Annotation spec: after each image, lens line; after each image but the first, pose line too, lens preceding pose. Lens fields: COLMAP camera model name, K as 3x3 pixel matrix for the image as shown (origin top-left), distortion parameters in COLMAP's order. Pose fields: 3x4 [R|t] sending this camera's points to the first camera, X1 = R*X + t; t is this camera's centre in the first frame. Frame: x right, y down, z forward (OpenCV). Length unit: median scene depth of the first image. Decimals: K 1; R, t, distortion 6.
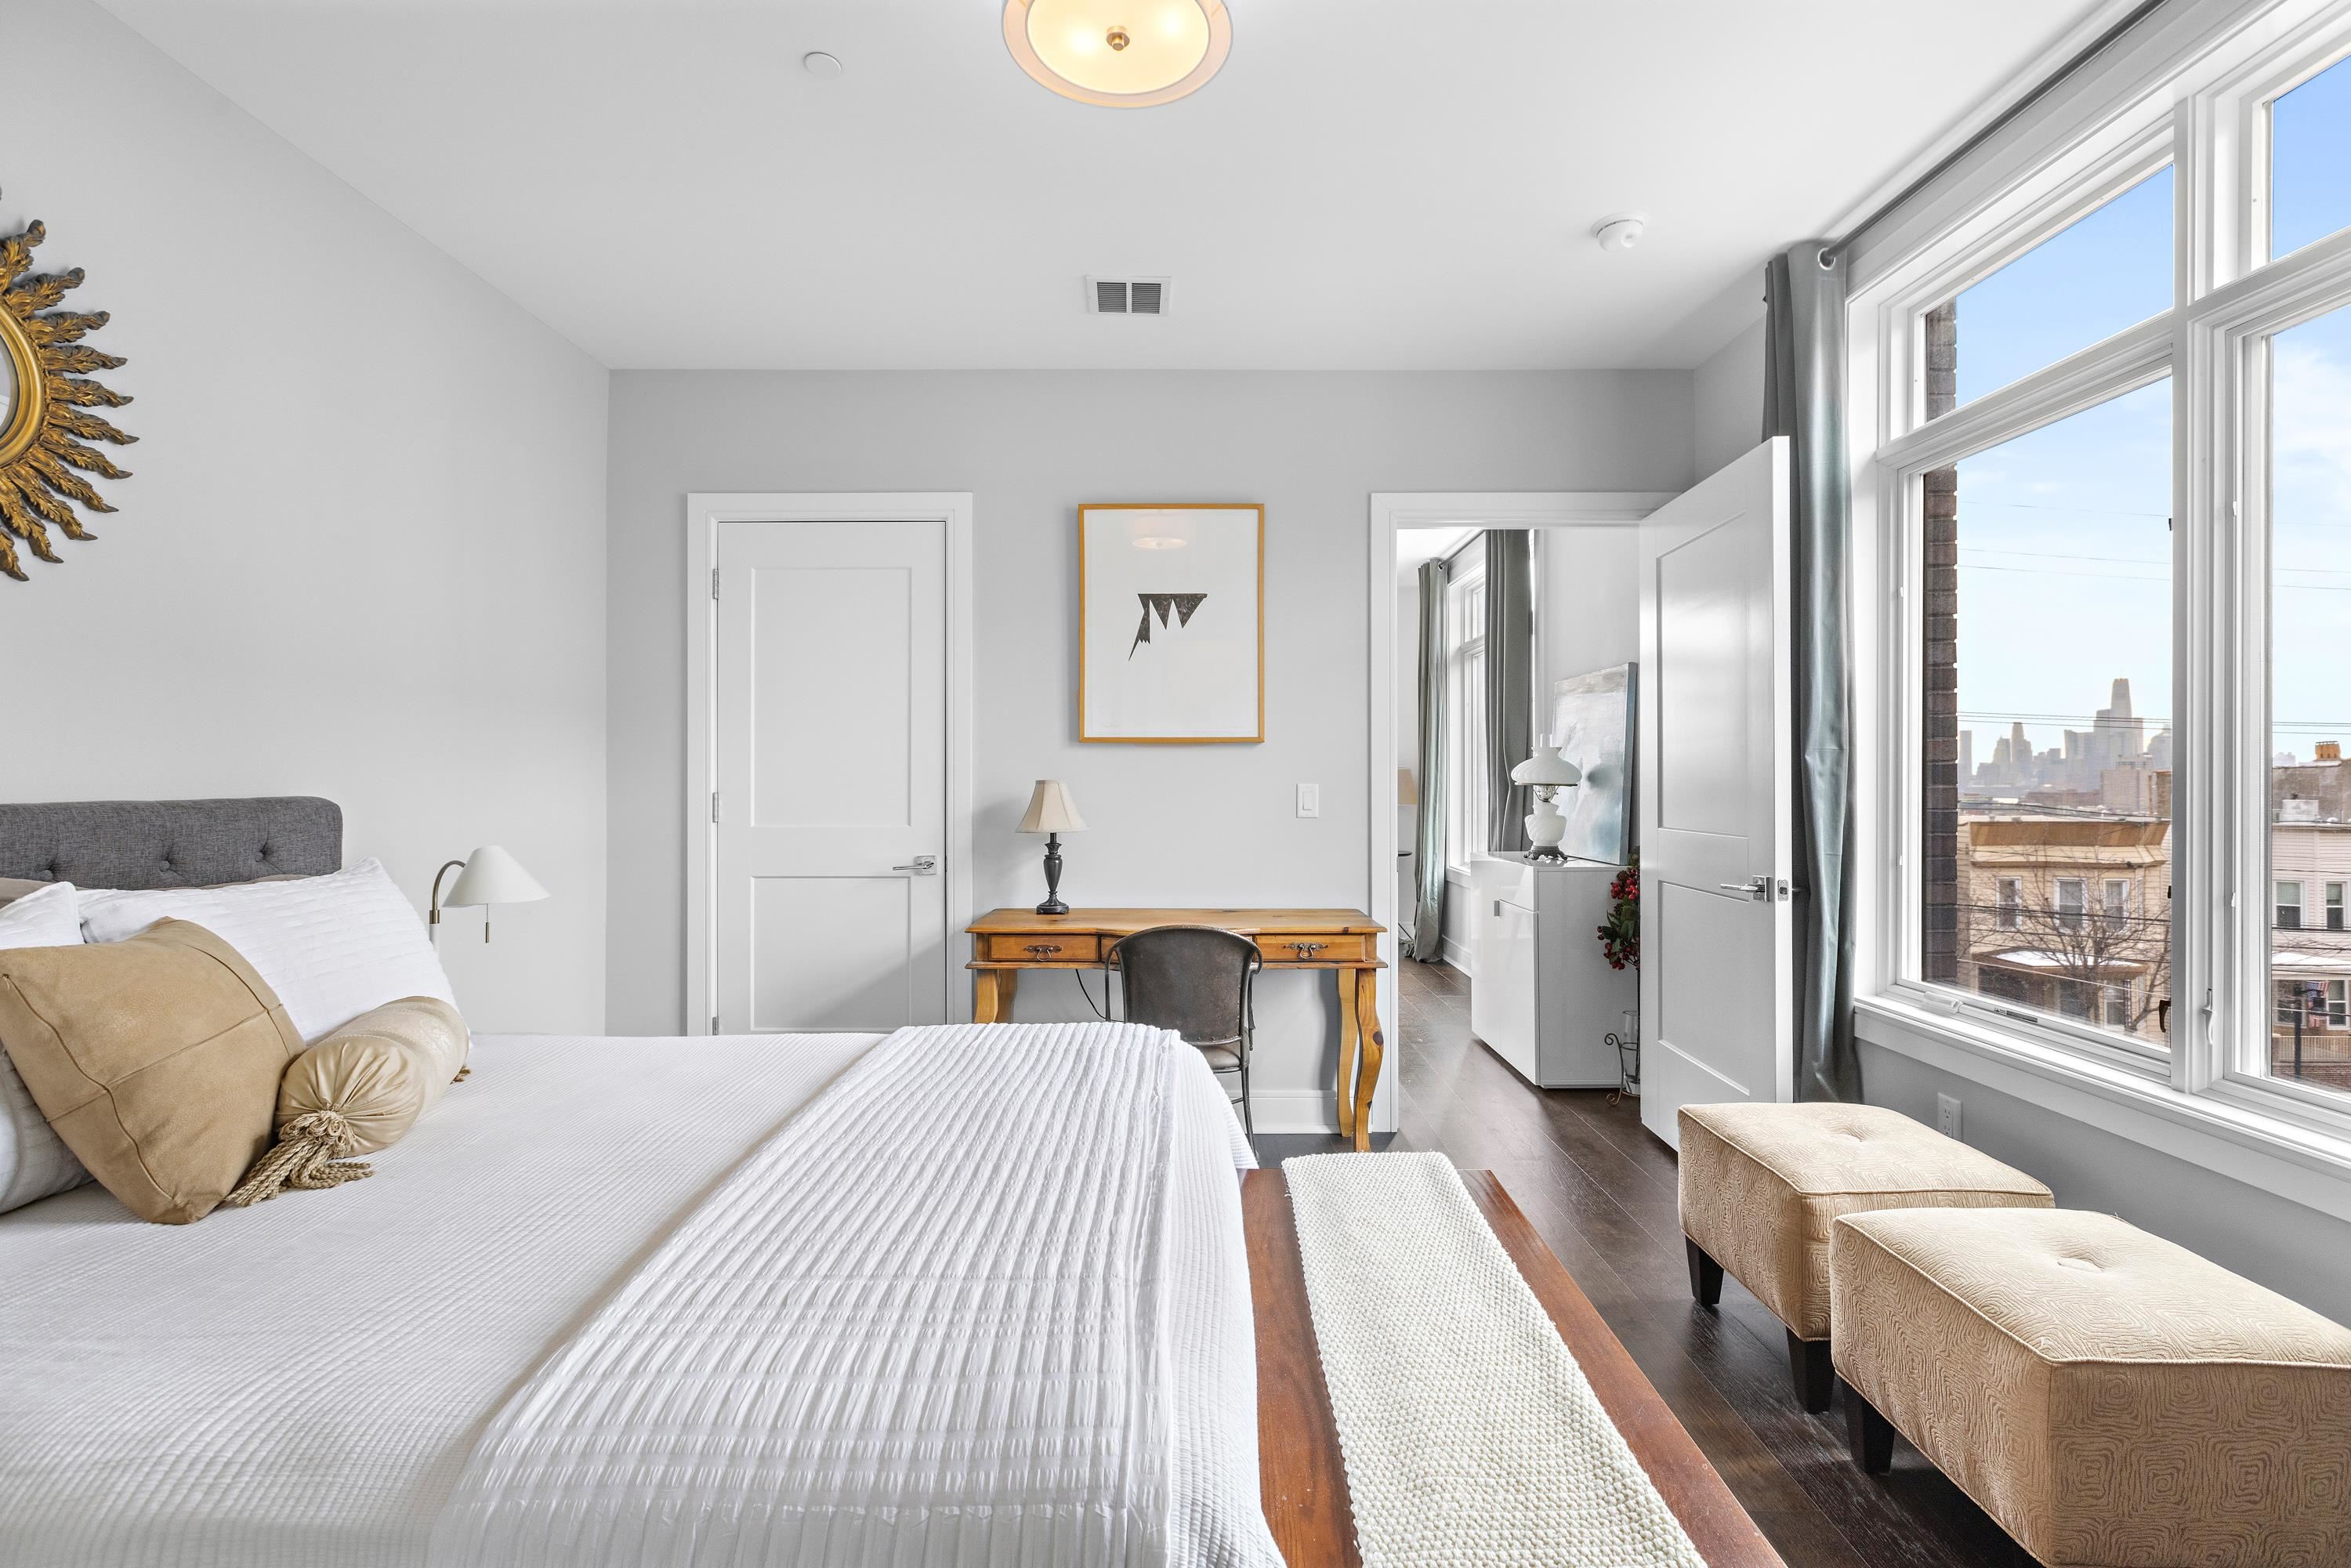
lens RADIAL K [[1046.7, 0, 1173.2], [0, 1046.7, 783.0], [0, 0, 1]] dist [-0.001599, 0.000275]
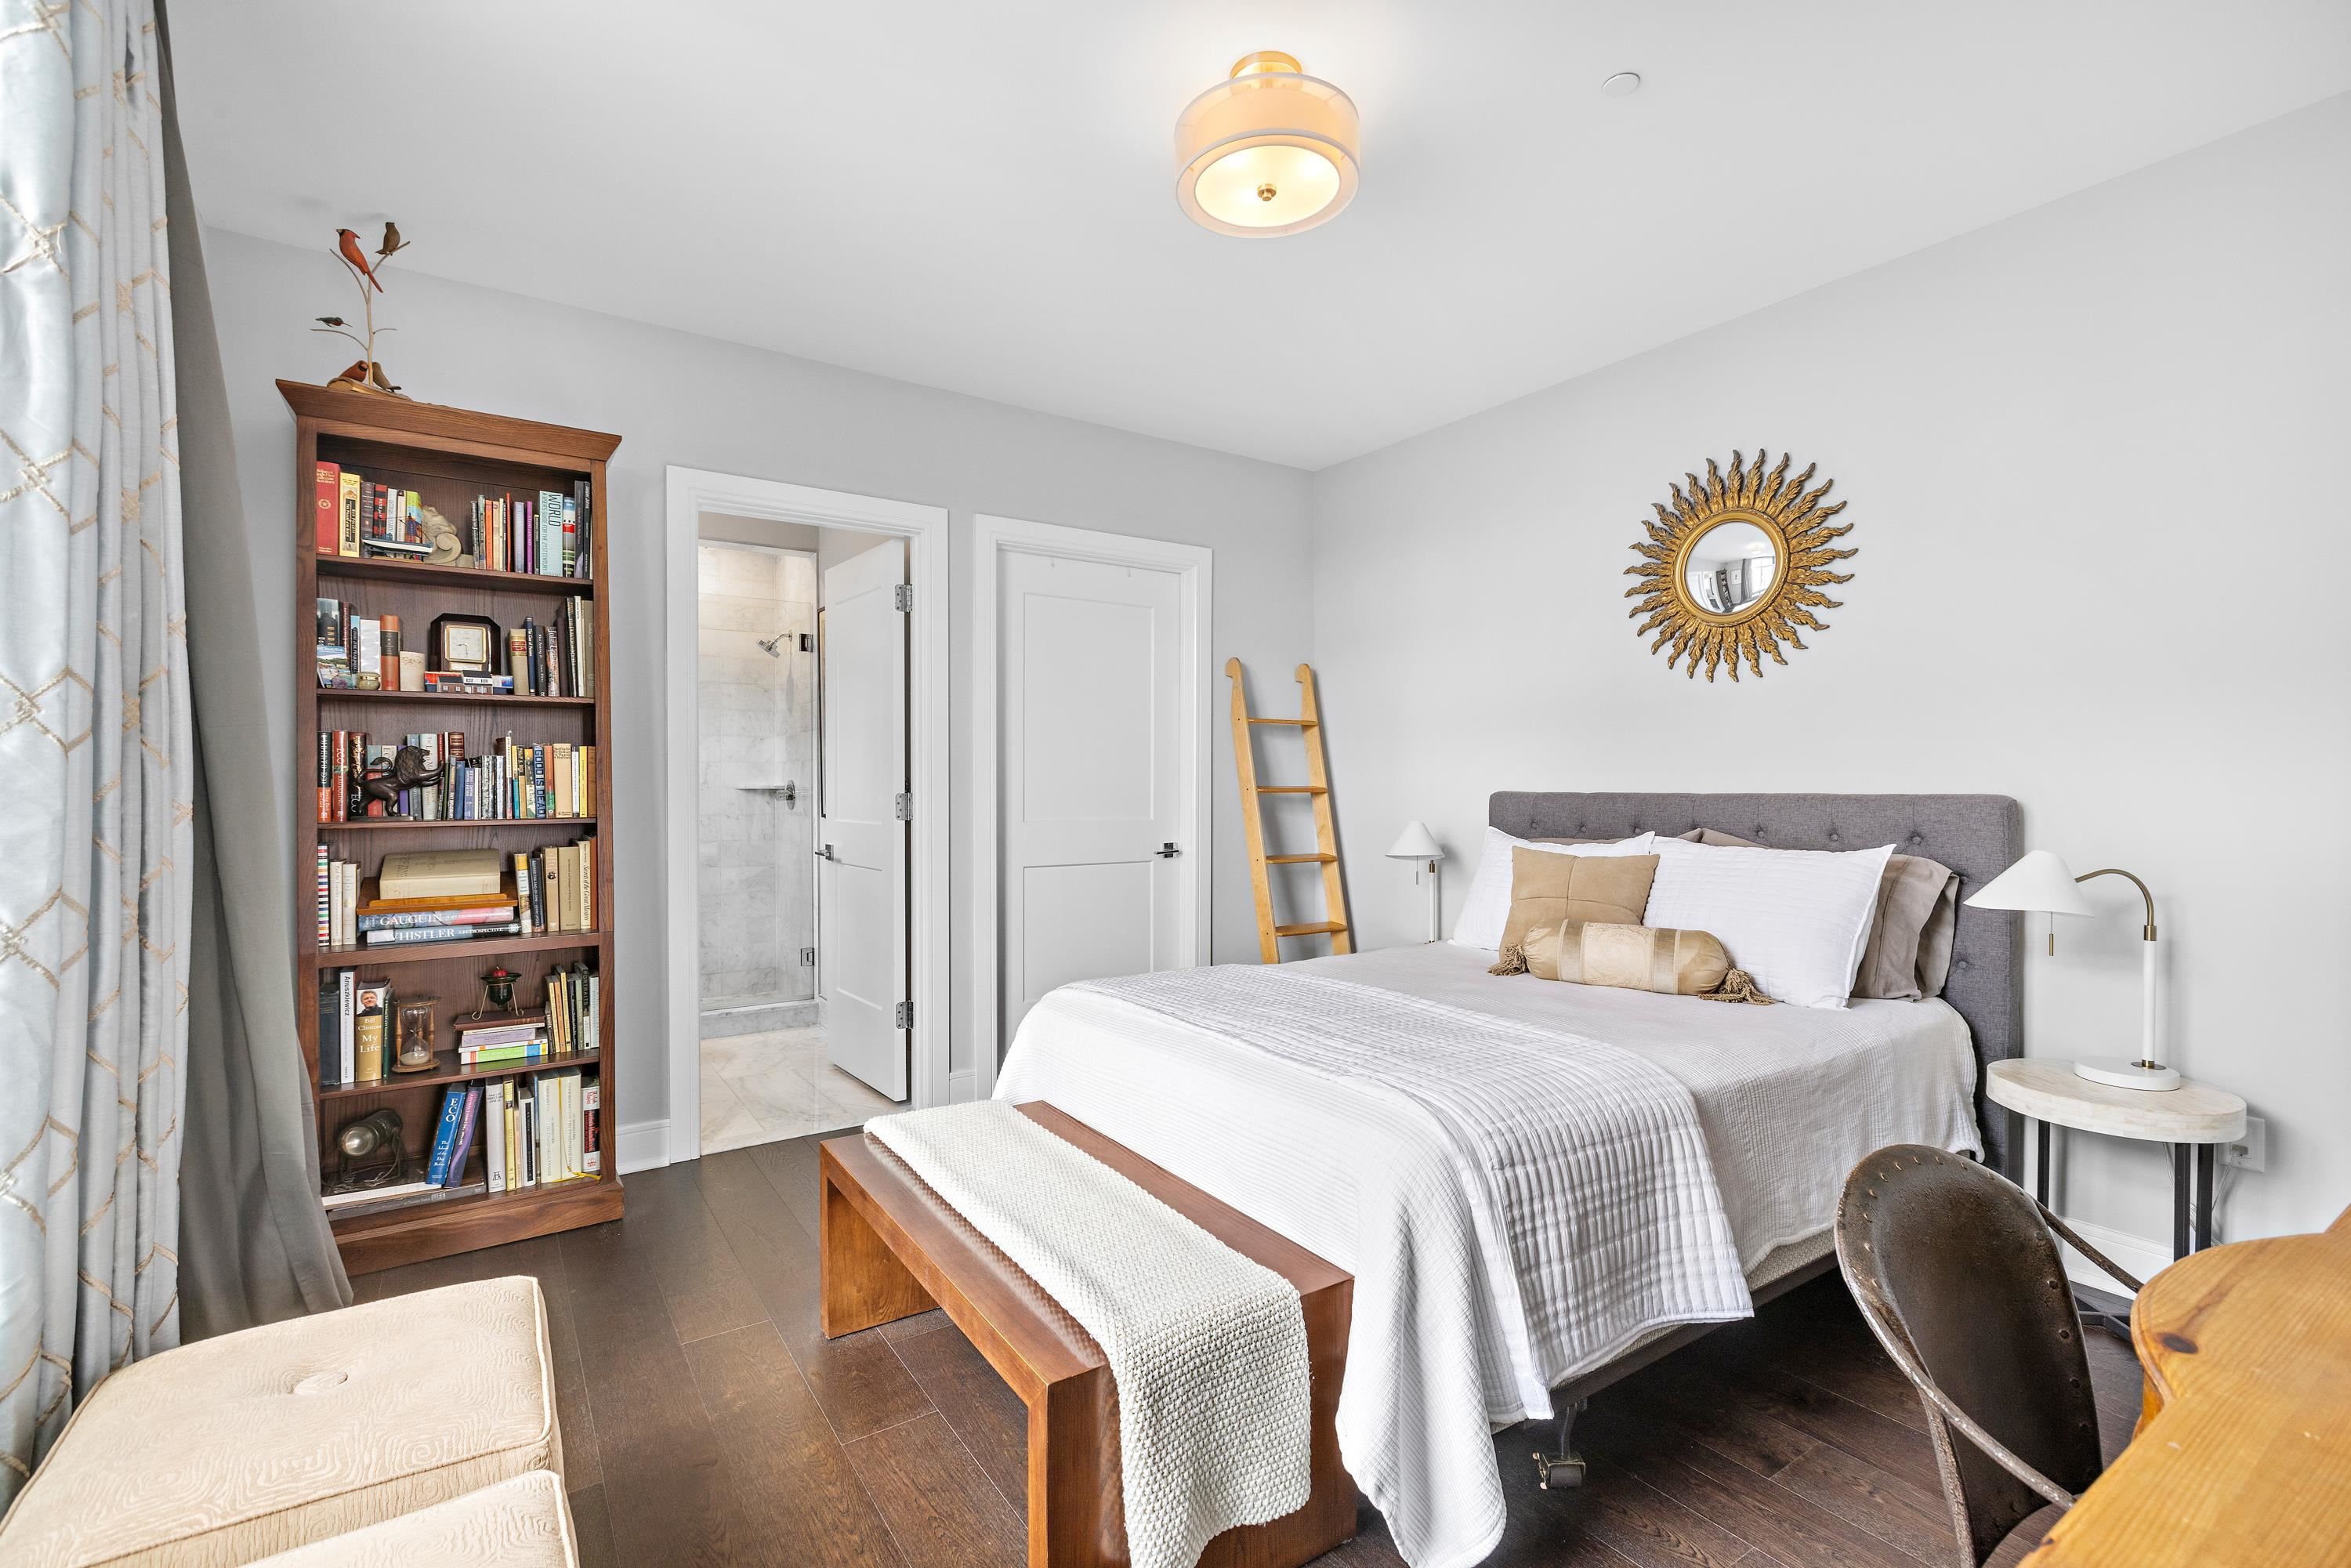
lens RADIAL K [[1046.7, 0, 1173.2], [0, 1046.7, 783.0], [0, 0, 1]] dist [-0.001599, 0.000275]
pose [[-0.833689, 0.001002, -0.552233, 0.655332], [-0.001693, 0.999989, 0.004371, -0.004381], [0.552232, 0.004579, -0.833678, 1.767830]]
